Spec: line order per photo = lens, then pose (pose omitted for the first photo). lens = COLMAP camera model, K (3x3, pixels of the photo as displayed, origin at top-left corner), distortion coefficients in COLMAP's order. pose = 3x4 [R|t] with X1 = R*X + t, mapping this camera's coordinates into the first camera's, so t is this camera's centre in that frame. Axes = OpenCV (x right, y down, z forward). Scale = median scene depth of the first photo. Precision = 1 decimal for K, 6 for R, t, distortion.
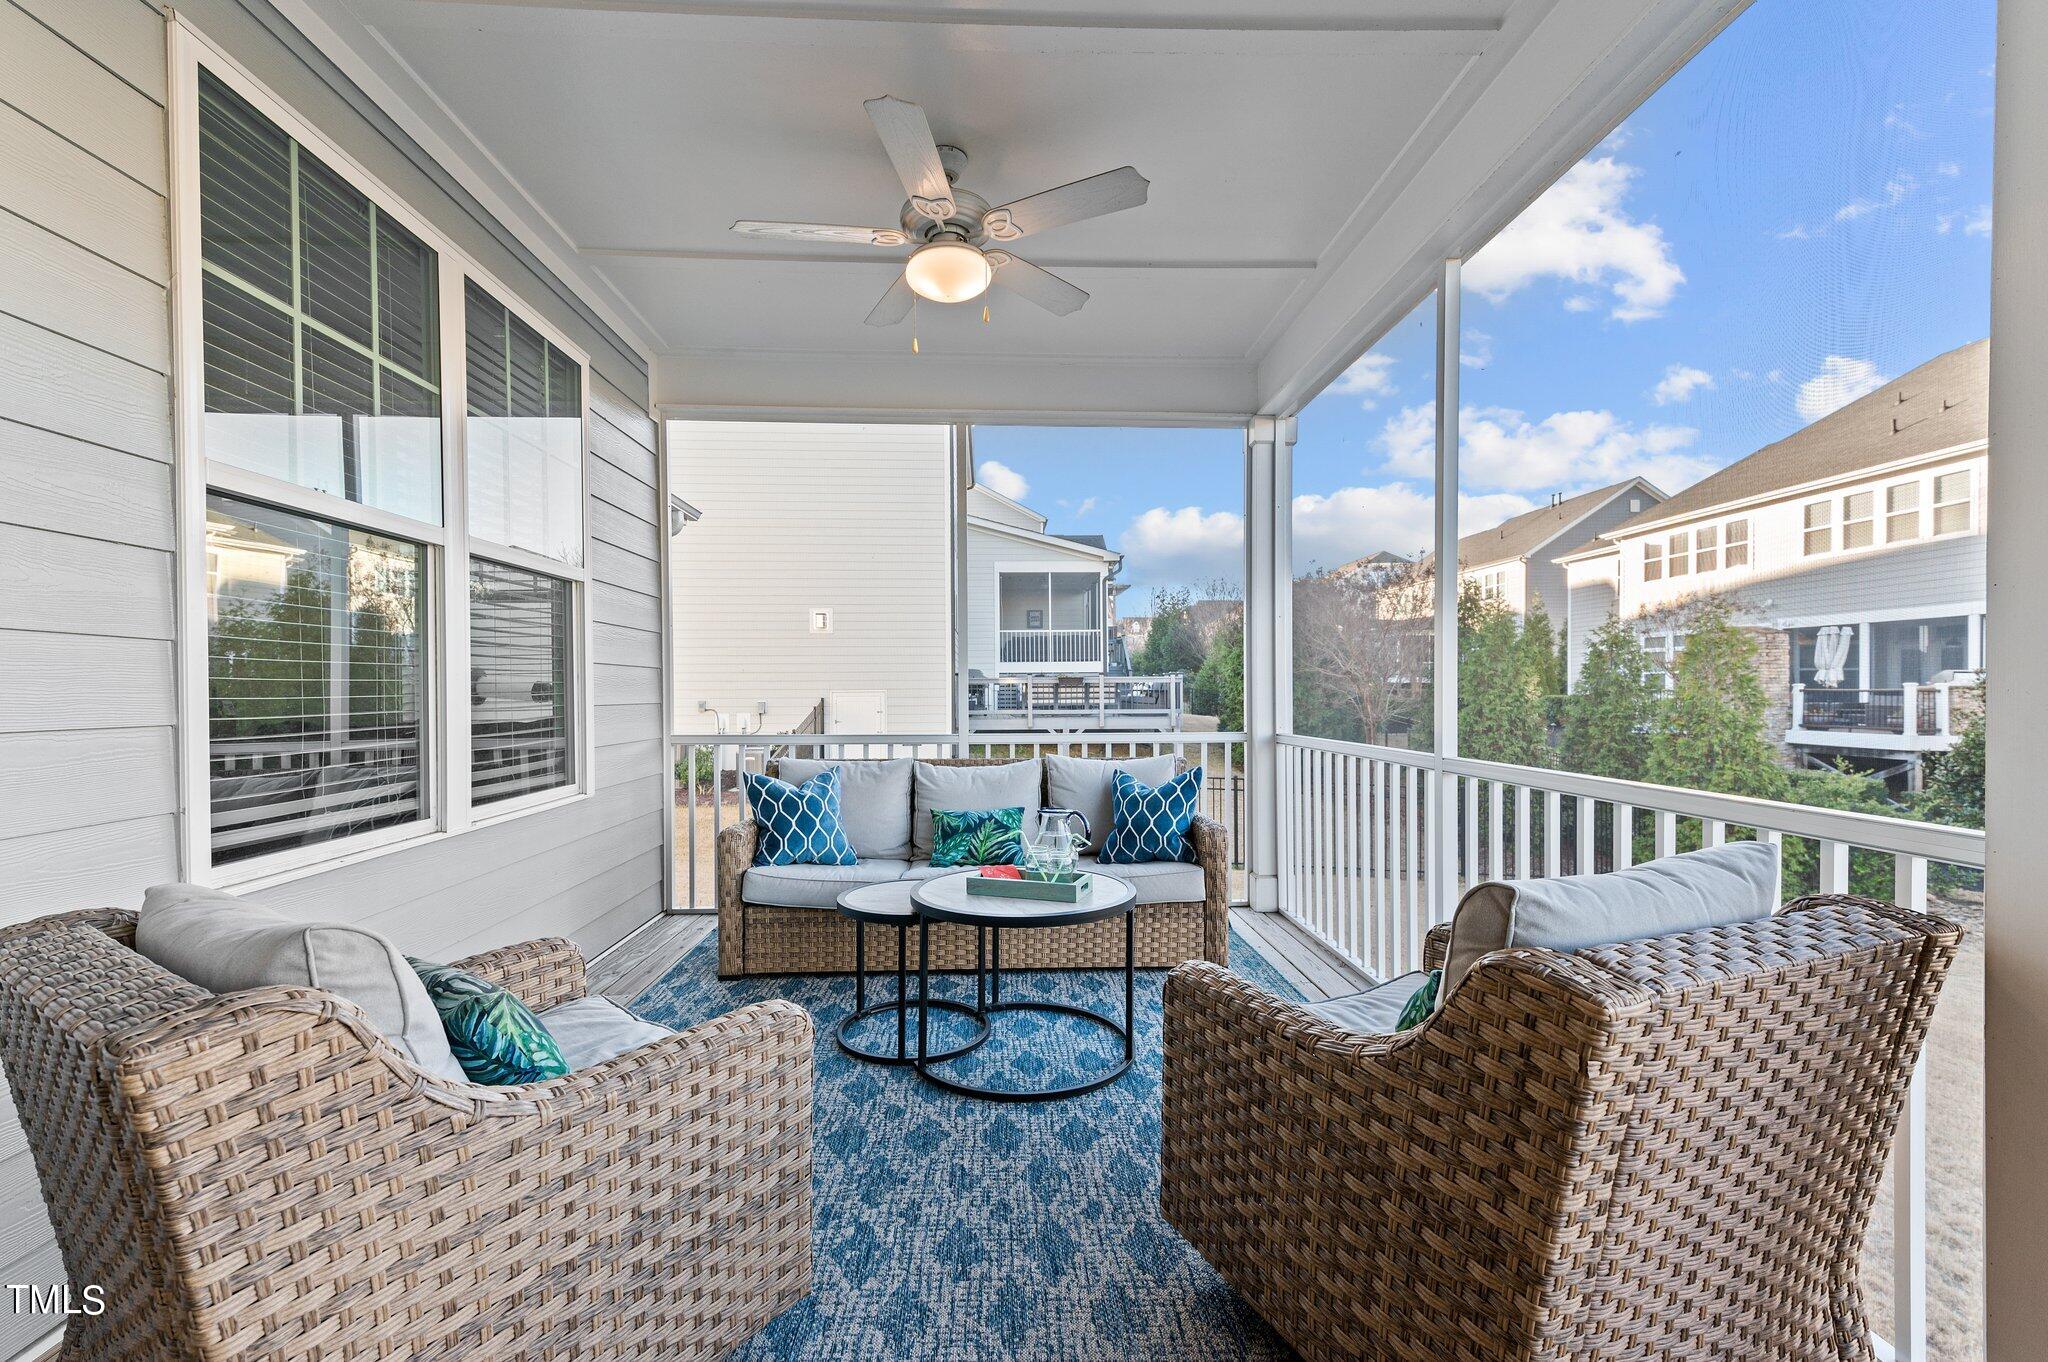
lens RADIAL K [[868.8, 0, 1023.1], [0, 868.8, 693.2], [0, 0, 1]] dist [0.017443, 0.000260]
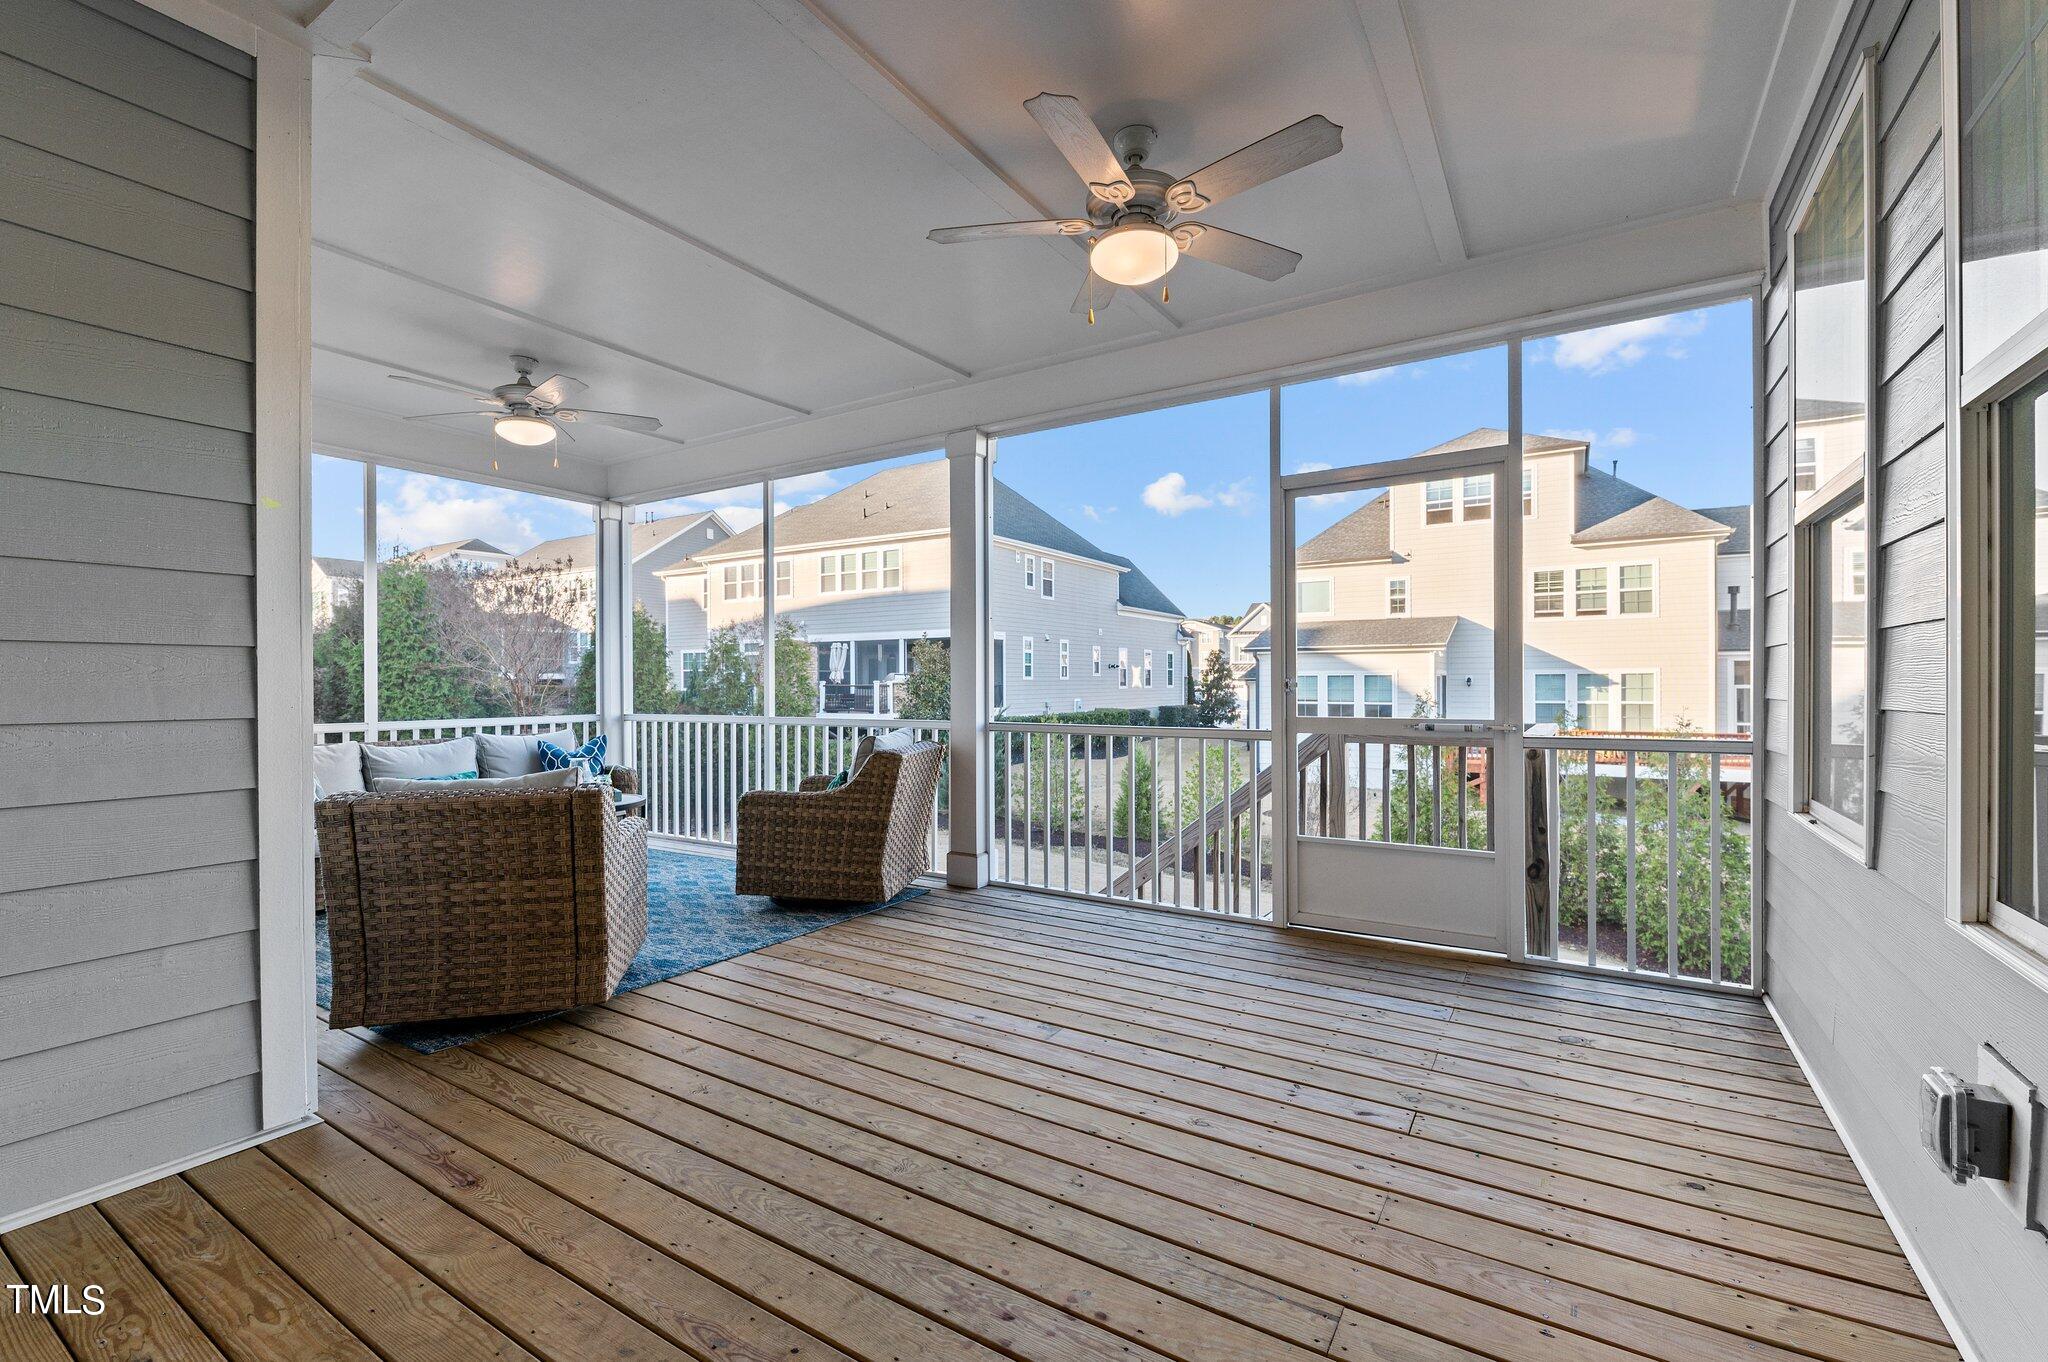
lens RADIAL K [[881.6, 0, 1024.0], [0, 881.6, 681.0], [0, 0, 1]] dist [-0.000239, -0.009378]
pose [[0.566376, 0.002001, 0.824145, -0.137661], [0.006392, 0.999956, -0.006820, 0.000961], [-0.824122, 0.009131, 0.566338, -0.105073]]
